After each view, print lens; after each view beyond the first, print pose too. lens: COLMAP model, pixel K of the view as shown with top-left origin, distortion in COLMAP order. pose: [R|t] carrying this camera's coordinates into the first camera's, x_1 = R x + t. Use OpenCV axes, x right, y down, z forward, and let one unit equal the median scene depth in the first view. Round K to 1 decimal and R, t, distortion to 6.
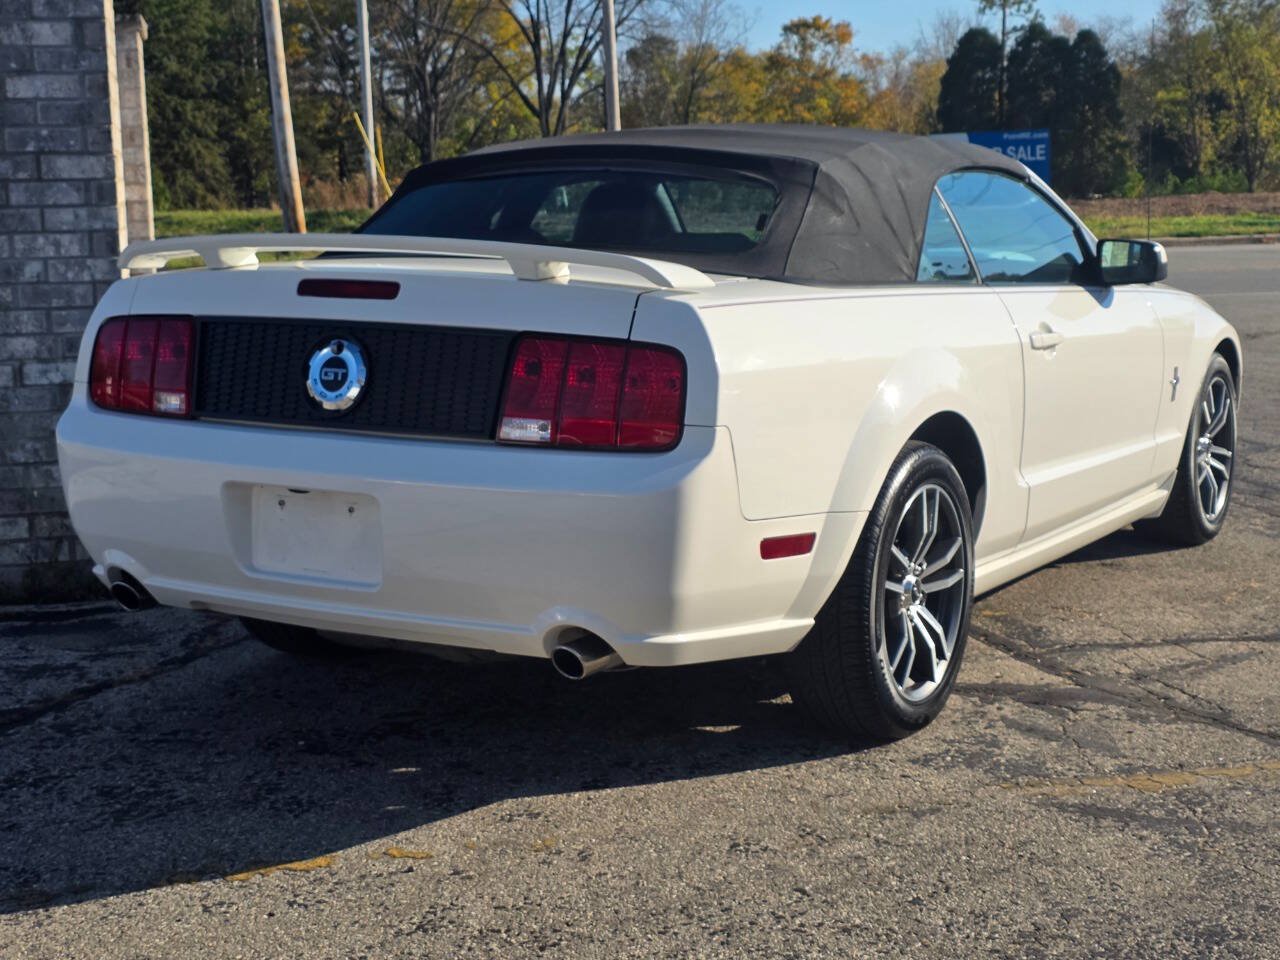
lens RADIAL K [[1984.2, 0, 642.5], [0, 1984.2, 443.4], [0, 0, 1]] dist [0.074743, 0.000000]
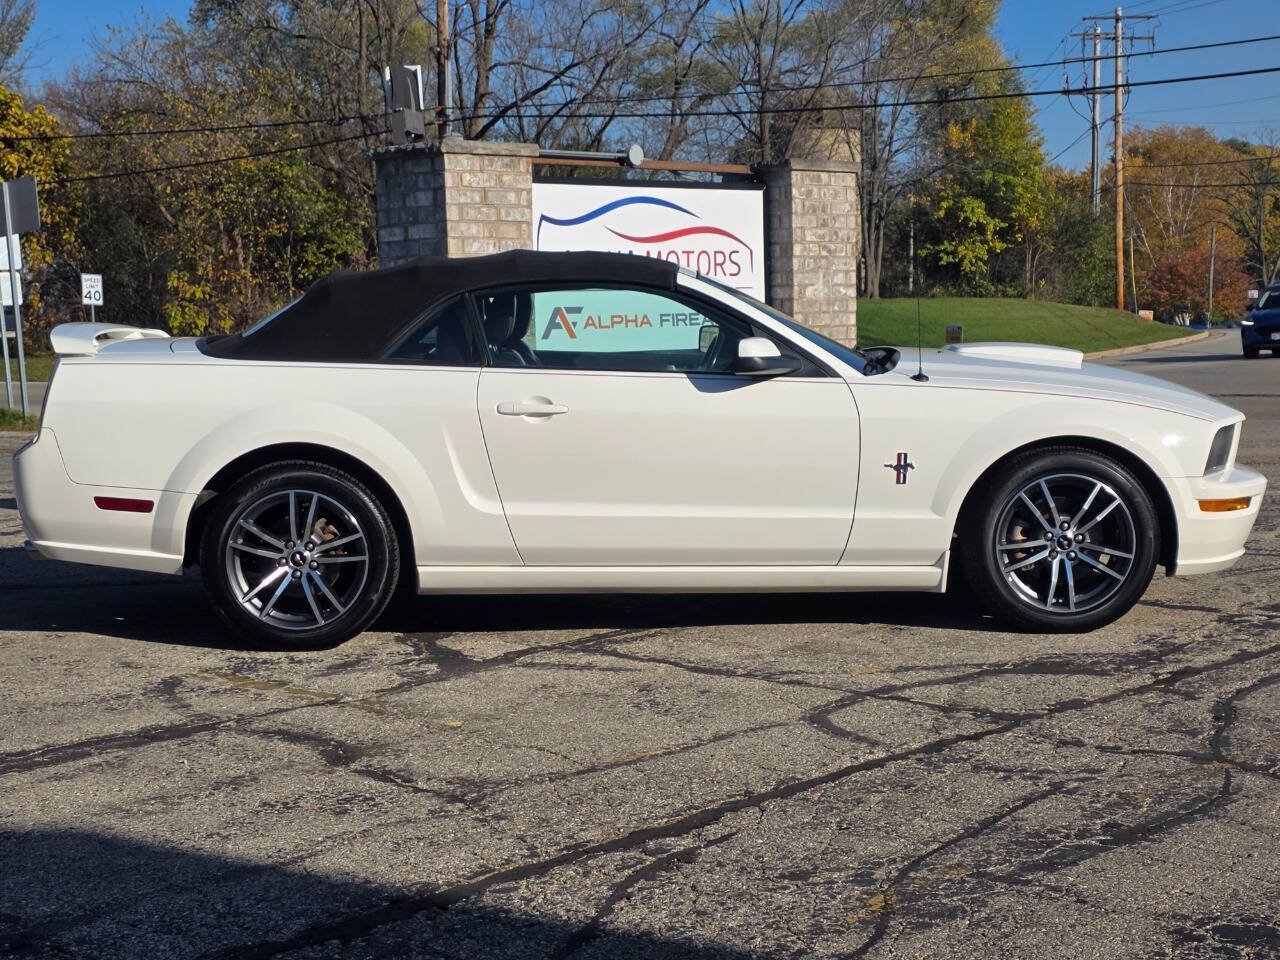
lens RADIAL K [[2102.7, 0, 648.2], [0, 2102.7, 473.9], [0, 0, 1]] dist [0.154073, 0.000000]
pose [[0.530962, 0.072657, -0.844275, 1.644166], [-0.098387, 0.994865, 0.023741, -0.055686], [0.841665, 0.070460, 0.535384, 0.335198]]
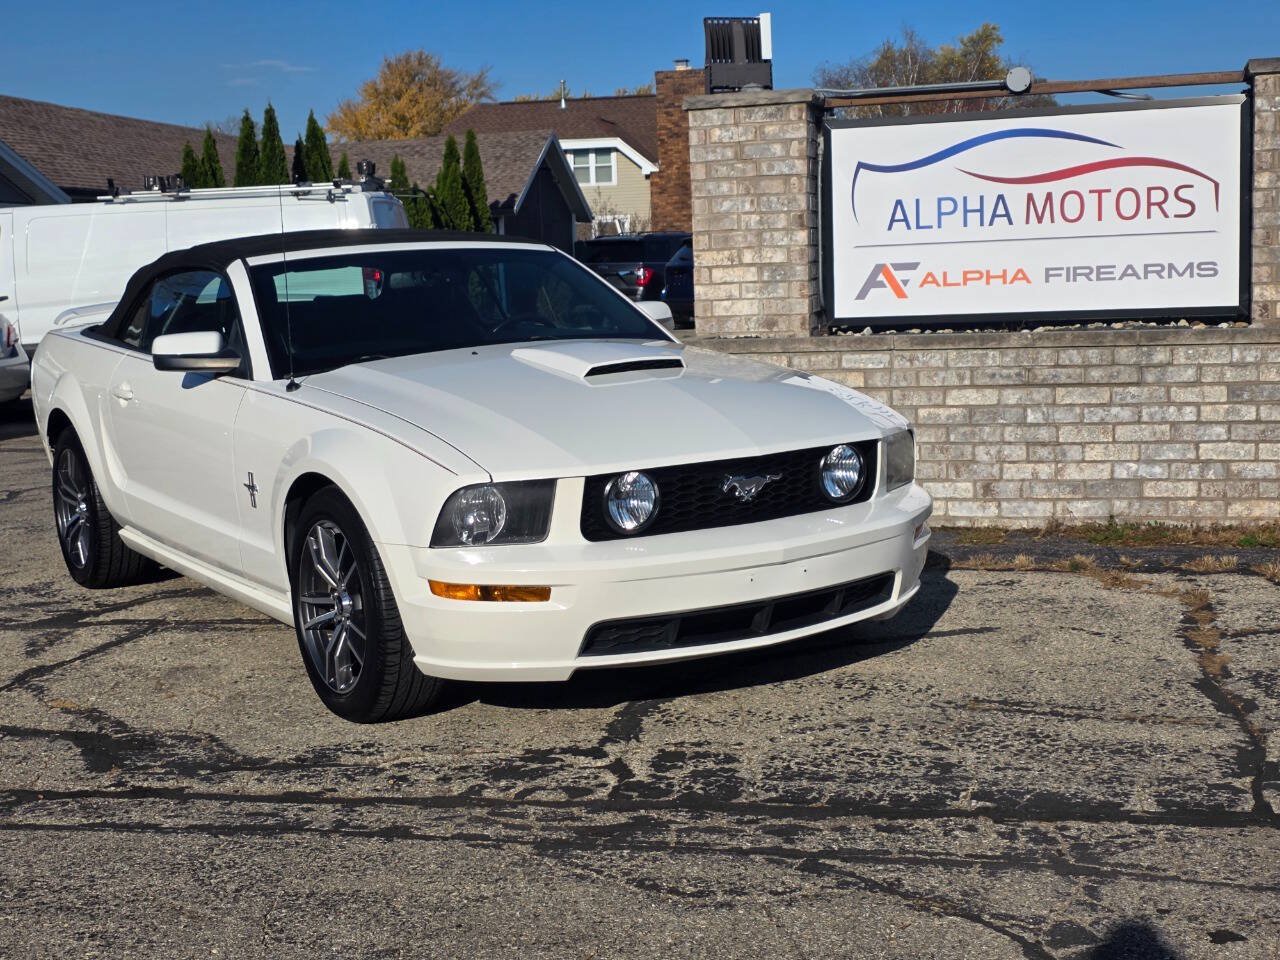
lens RADIAL K [[1732.3, 0, 612.7], [0, 1732.3, 492.2], [0, 0, 1]] dist [0.022099, 0.000000]
pose [[-0.474020, 0.149189, -0.867783, 1.272756], [-0.067851, 0.976422, 0.204929, -0.290959], [0.877896, 0.156020, -0.452721, 2.090843]]
